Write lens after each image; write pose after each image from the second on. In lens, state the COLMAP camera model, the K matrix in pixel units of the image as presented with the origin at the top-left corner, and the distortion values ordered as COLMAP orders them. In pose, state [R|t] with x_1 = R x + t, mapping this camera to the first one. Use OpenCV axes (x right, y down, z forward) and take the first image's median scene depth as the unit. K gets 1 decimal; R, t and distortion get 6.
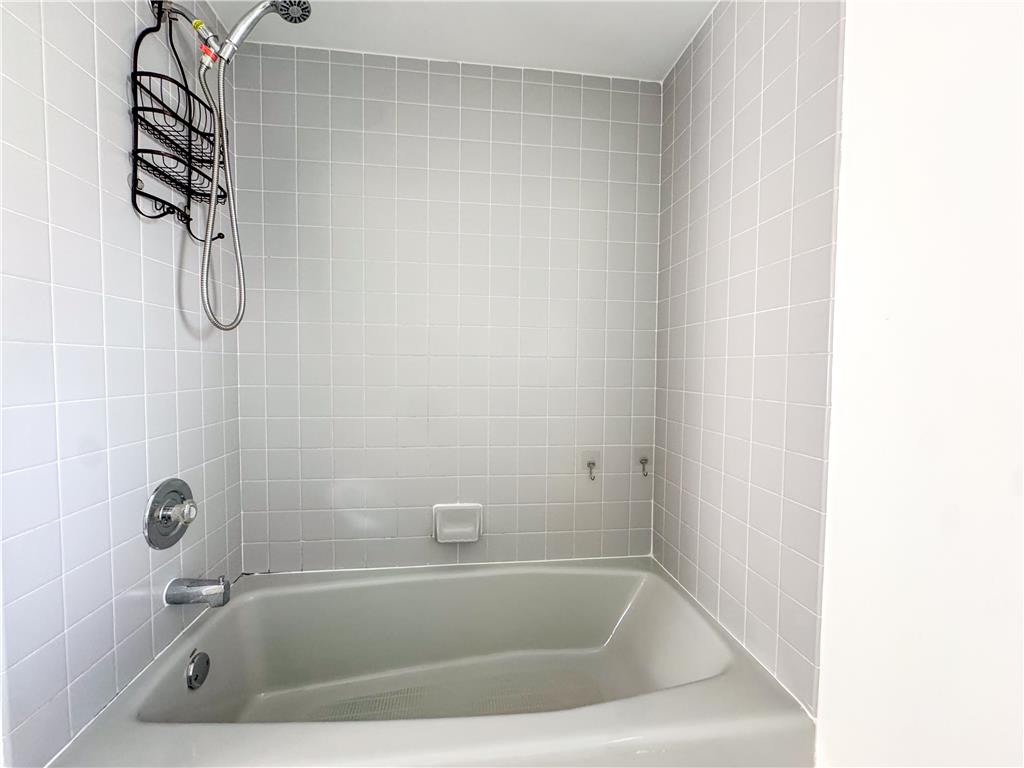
lens RADIAL K [[410.9, 0, 511.1], [0, 410.9, 385.2], [0, 0, 1]] dist [-0.001632, 0.000000]
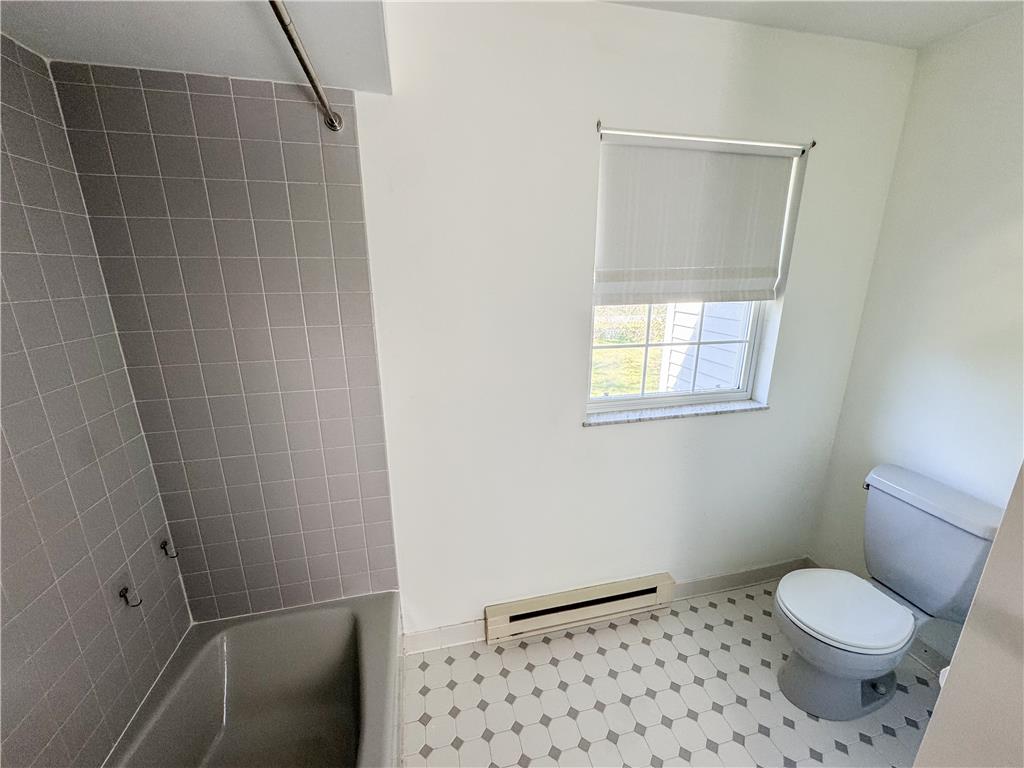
lens RADIAL K [[410.9, 0, 512.2], [0, 410.9, 382.7], [0, 0, 1]] dist [-0.001632, 0.000000]
pose [[-0.109793, -0.269829, 0.956628, -0.524926], [0.047281, 0.959940, 0.276189, -0.371003], [-0.992829, 0.075554, -0.092637, 0.326928]]
